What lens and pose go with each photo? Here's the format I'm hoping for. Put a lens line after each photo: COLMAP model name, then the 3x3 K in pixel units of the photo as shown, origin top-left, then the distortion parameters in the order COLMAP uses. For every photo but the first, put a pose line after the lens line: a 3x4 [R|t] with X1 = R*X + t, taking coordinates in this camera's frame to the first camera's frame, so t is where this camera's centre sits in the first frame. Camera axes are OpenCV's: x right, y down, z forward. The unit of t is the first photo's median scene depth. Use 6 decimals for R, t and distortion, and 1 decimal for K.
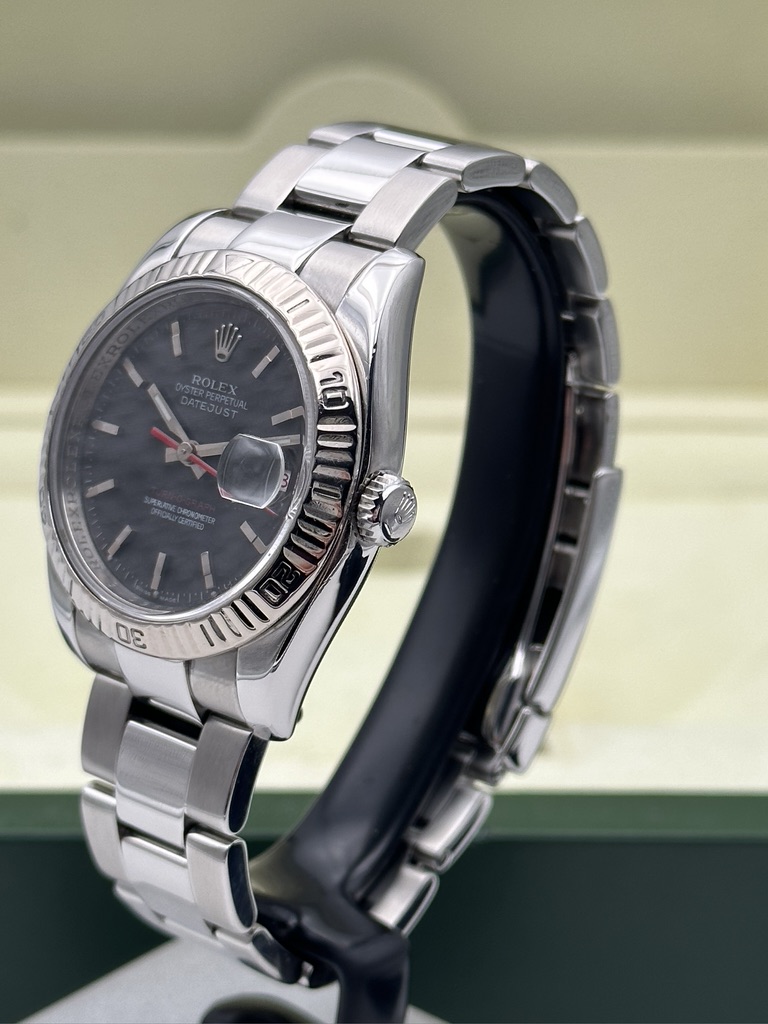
lens RADIAL K [[2311.9, 0, 384.5], [0, 2311.9, 511.0], [0, 0, 1]] dist [0.114873, 0.000000]
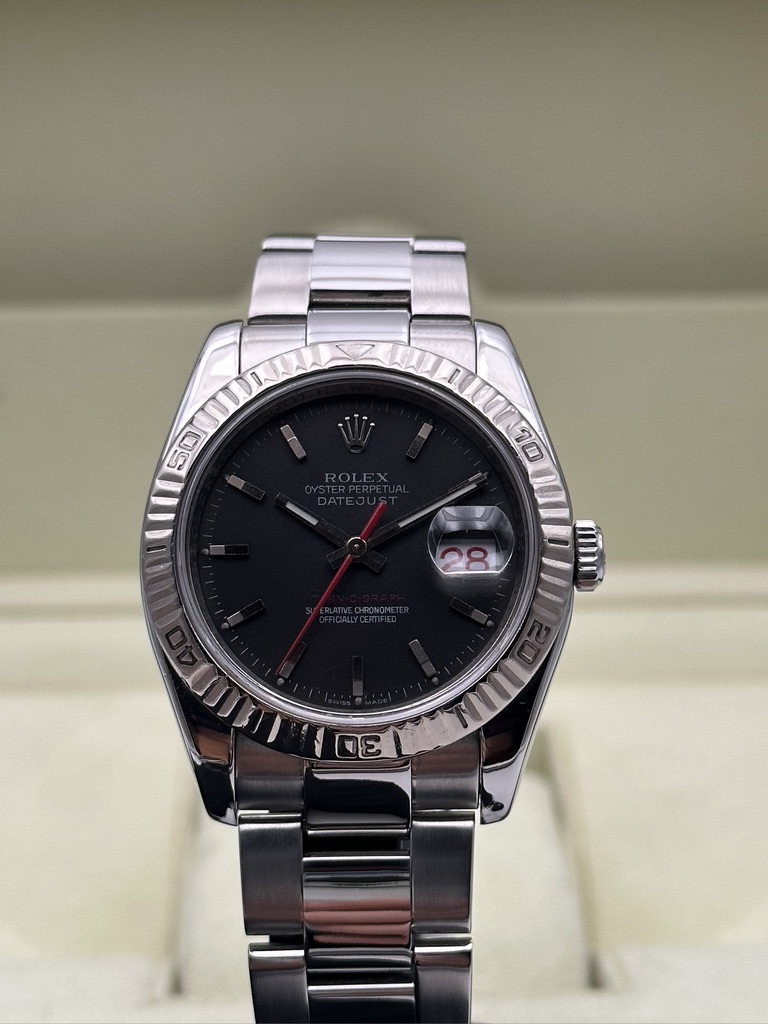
lens RADIAL K [[2311.9, 0, 385.8], [0, 2311.9, 507.6], [0, 0, 1]] dist [0.114873, 0.000000]
pose [[0.764654, -0.139941, 0.629063, -0.674456], [0.237980, 0.968460, -0.073834, 0.031942], [-0.598890, 0.206162, 0.773840, 0.247640]]
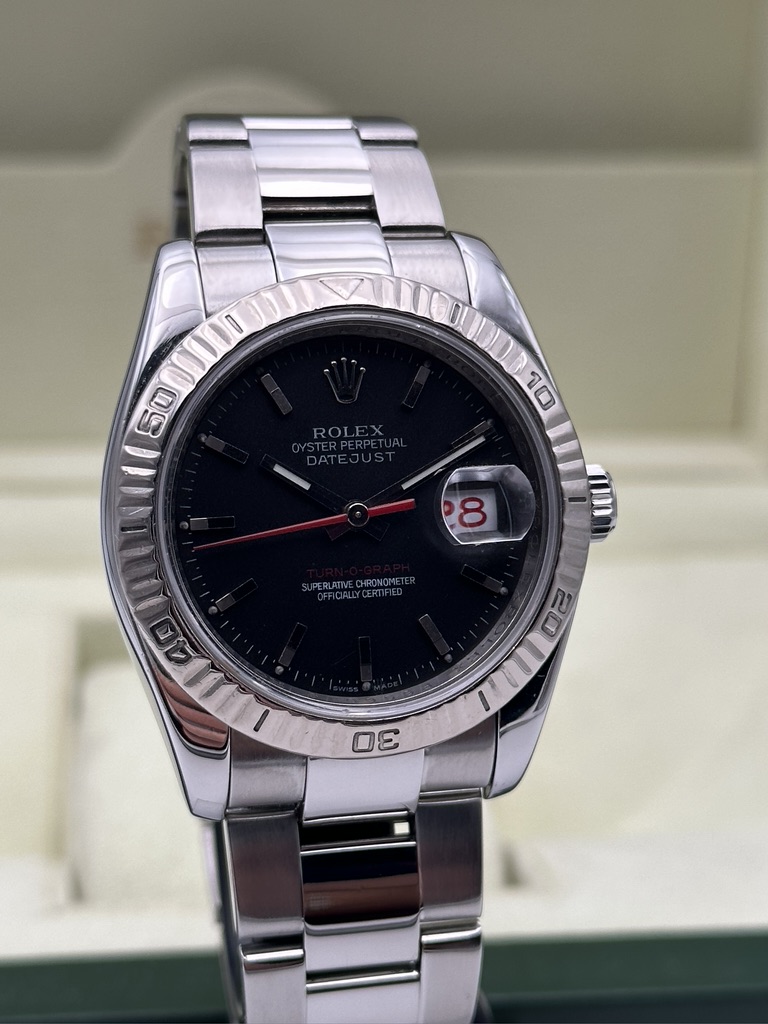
lens RADIAL K [[2311.9, 0, 368.0], [0, 2311.9, 489.5], [0, 0, 1]] dist [0.114873, 0.000000]
pose [[0.611490, -0.277894, 0.740848, -0.708148], [0.260404, 0.954818, 0.143219, -0.154588], [-0.747175, 0.105343, 0.656226, 0.436984]]
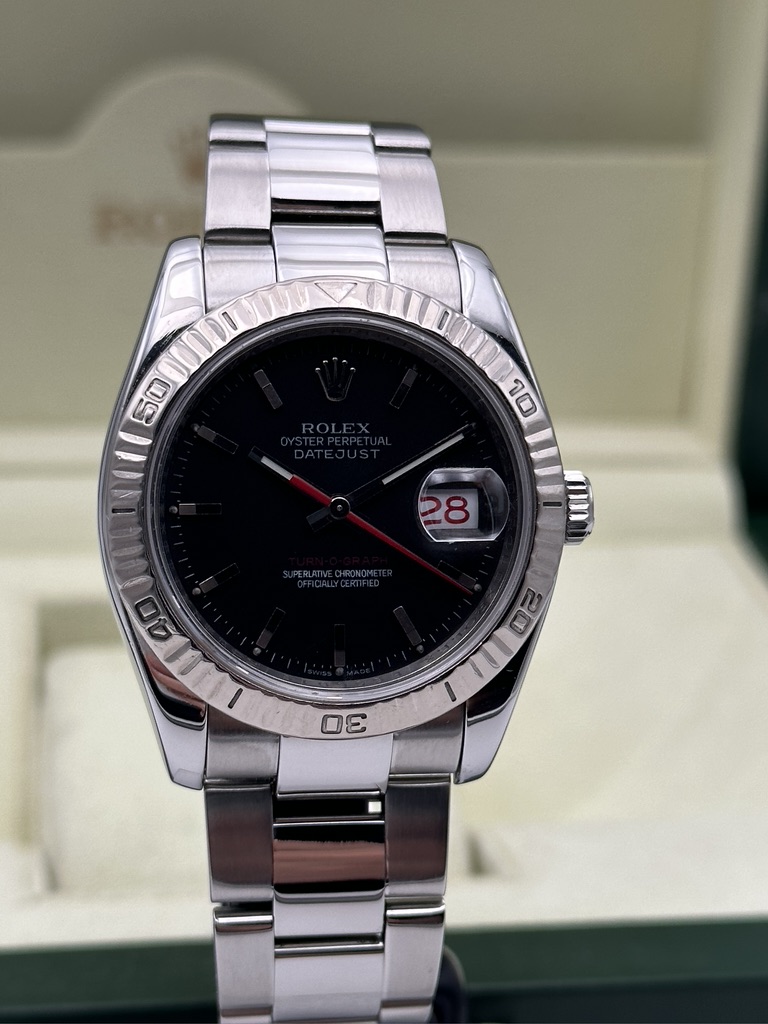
lens RADIAL K [[2311.9, 0, 378.6], [0, 2311.9, 503.8], [0, 0, 1]] dist [0.114873, 0.000000]
pose [[0.673210, -0.261807, 0.691553, -0.689866], [0.220345, 0.963763, 0.150360, -0.157396], [-0.705859, 0.051157, 0.706503, 0.357555]]
